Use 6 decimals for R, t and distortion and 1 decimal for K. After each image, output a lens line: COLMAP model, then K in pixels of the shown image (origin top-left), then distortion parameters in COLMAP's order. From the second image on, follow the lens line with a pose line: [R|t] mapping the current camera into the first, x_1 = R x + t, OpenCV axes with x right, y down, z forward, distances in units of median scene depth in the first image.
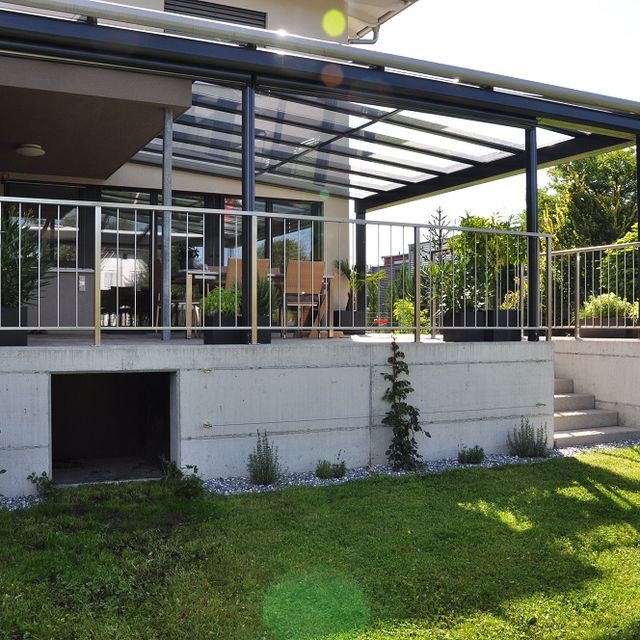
lens RADIAL K [[790.6, 0, 320.0], [0, 790.6, 320.0], [0, 0, 1]] dist [-0.116586, 0.040416]
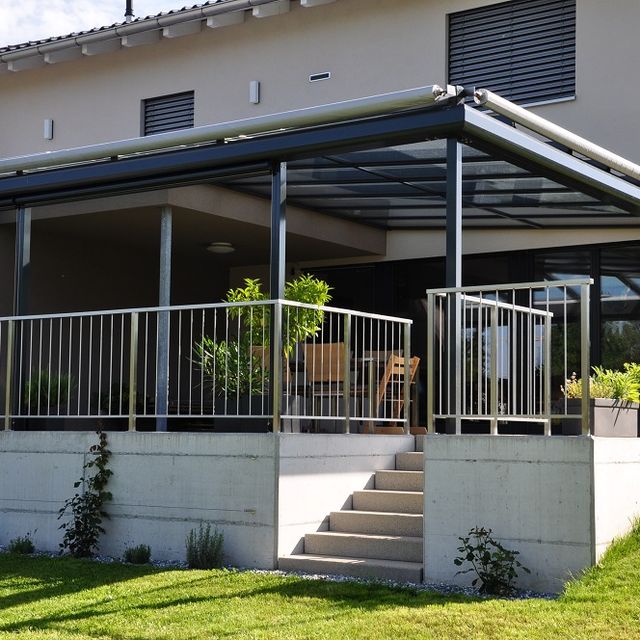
lens RADIAL K [[1154.1, 0, 320.0], [0, 1154.1, 320.0], [0, 0, 1]] dist [0.211889, 0.039621]
pose [[0.493782, -0.069429, -0.866810, 1.462392], [0.004377, 0.996993, -0.077363, 0.003509], [0.869575, 0.034406, 0.492601, 0.482055]]
